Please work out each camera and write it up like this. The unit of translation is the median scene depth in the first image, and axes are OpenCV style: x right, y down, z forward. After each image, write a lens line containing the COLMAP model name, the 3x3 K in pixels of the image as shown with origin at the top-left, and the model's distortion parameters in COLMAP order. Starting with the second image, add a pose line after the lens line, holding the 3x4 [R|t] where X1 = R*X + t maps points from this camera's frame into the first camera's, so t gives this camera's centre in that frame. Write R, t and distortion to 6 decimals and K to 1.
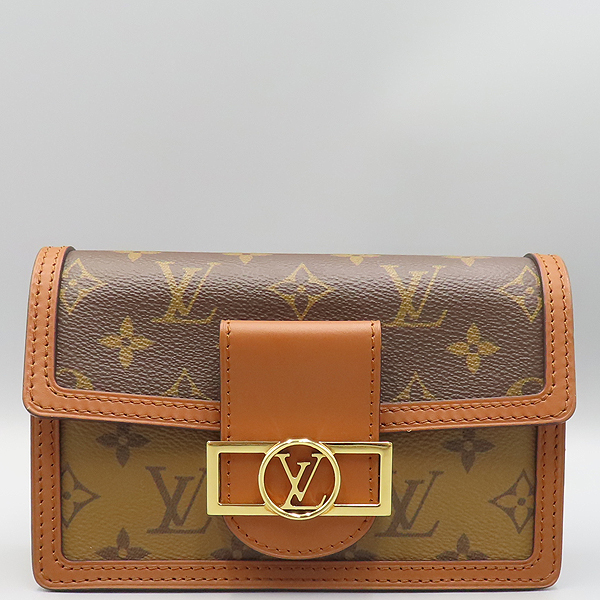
lens RADIAL K [[889.5, 0, 300.0], [0, 889.5, 300.0], [0, 0, 1]] dist [-0.002520, -0.070364]
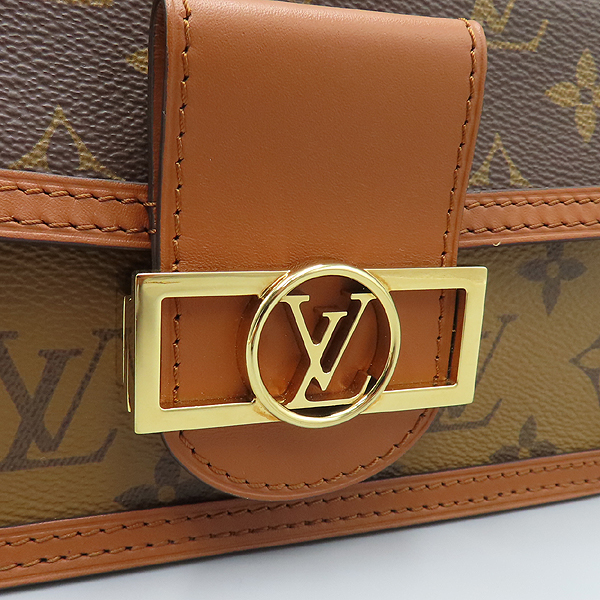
lens RADIAL K [[889.5, 0, 300.0], [0, 889.5, 300.0], [0, 0, 1]] dist [-0.002520, -0.070364]
pose [[0.946743, -0.032363, 0.320359, -0.158958], [-0.031488, 0.980862, 0.192141, 0.081580], [-0.320446, -0.191996, 0.927606, 0.540457]]
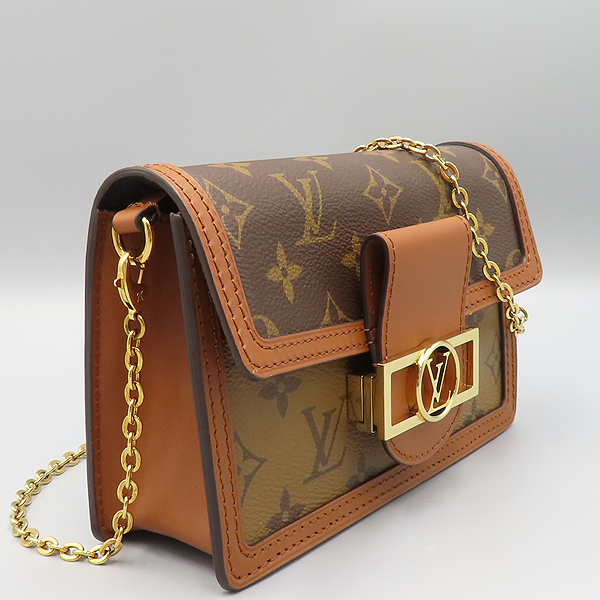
lens RADIAL K [[919.4, 0, 299.9], [0, 919.4, 207.6], [0, 0, 1]] dist [-0.005075, -0.037598]
pose [[0.686763, -0.101129, 0.719812, -0.800063], [0.059831, 0.994779, 0.082677, -0.084844], [-0.724415, -0.013713, 0.689228, 0.382017]]
